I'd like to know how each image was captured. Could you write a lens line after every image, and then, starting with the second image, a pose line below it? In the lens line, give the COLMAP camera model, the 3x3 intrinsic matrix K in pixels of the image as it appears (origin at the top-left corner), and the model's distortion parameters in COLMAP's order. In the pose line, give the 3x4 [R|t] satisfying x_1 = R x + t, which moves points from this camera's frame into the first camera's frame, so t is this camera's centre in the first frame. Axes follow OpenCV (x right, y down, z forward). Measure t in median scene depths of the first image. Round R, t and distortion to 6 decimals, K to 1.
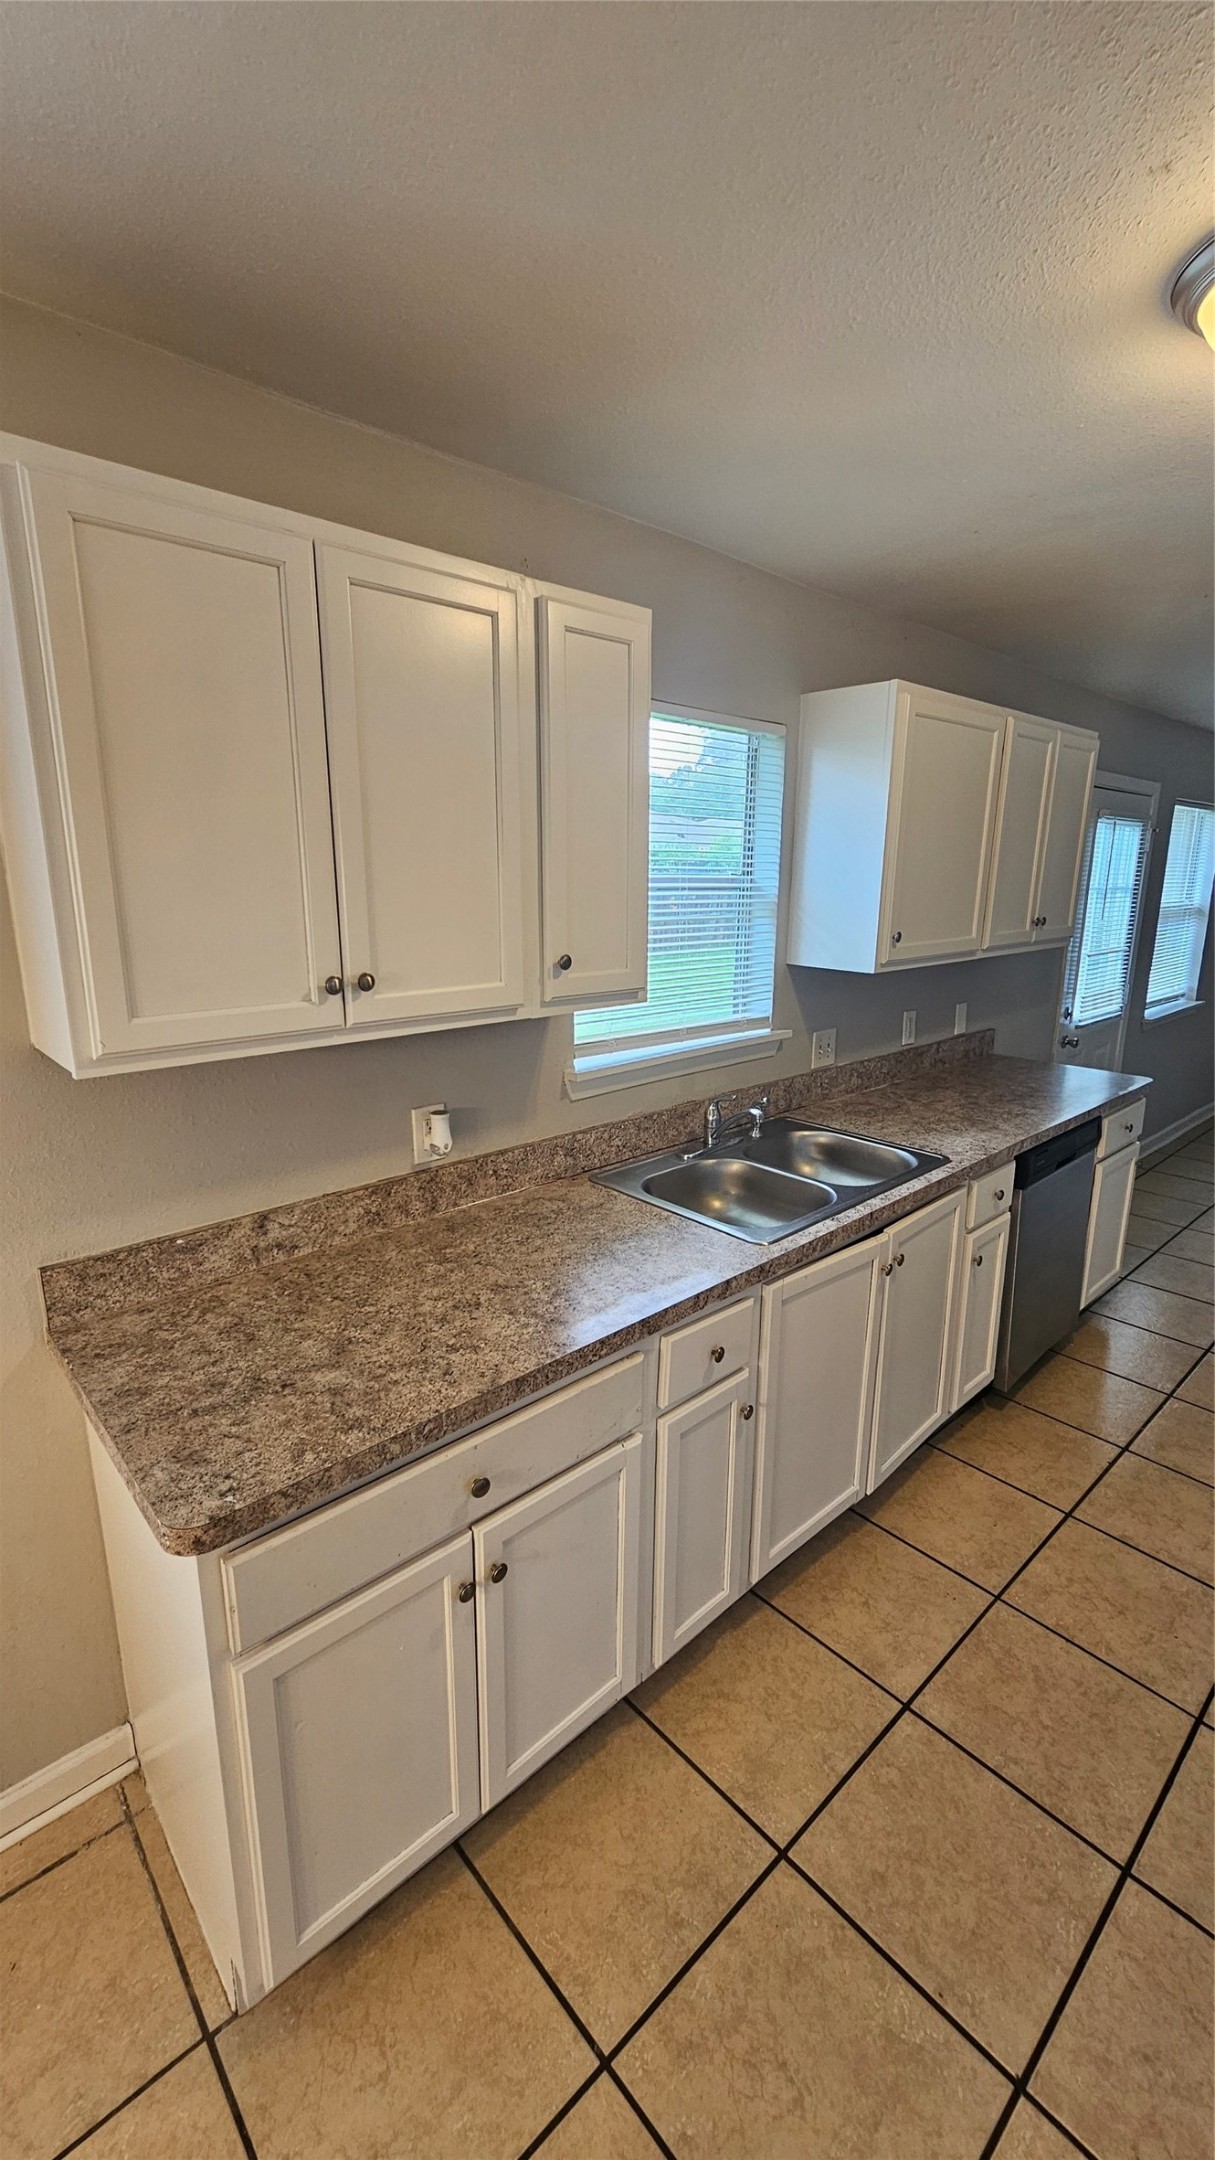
lens RADIAL K [[889.1, 0, 619.3], [0, 889.1, 1070.5], [0, 0, 1]] dist [-0.000459, -0.001402]
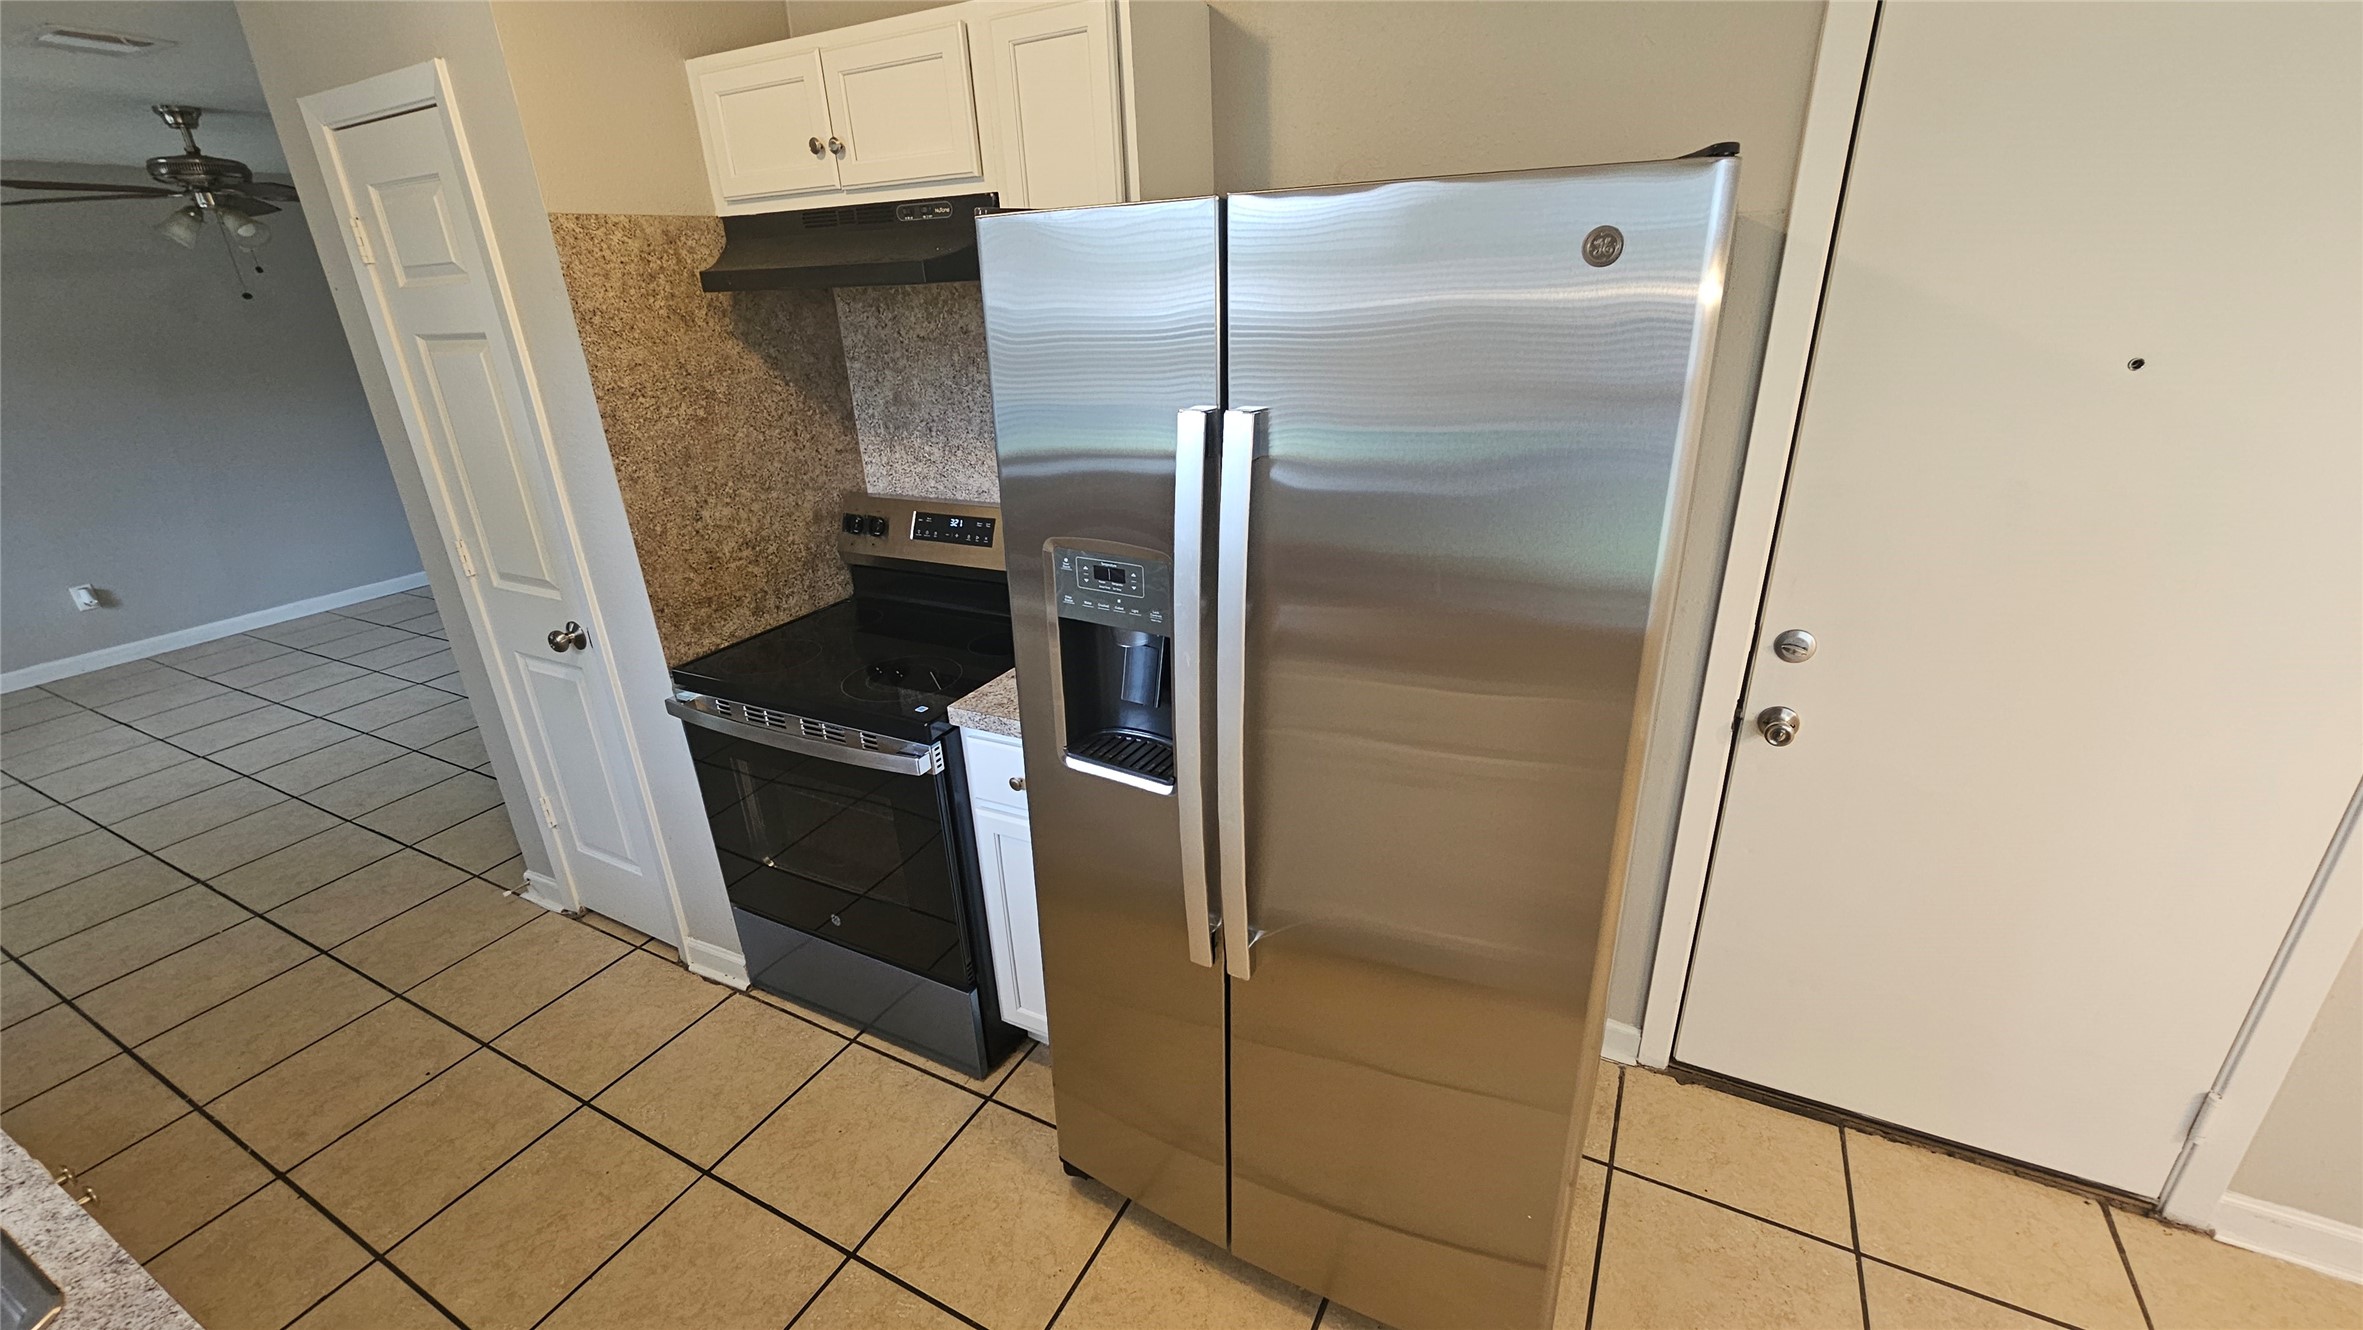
lens RADIAL K [[970.5, 0, 1167.9], [0, 970.5, 664.2], [0, 0, 1]] dist [0.000366, -0.001378]
pose [[-0.330385, -0.350700, 0.876273, -0.249332], [0.248837, 0.863196, 0.439287, -0.113759], [-0.910454, 0.363183, -0.197920, 0.427901]]
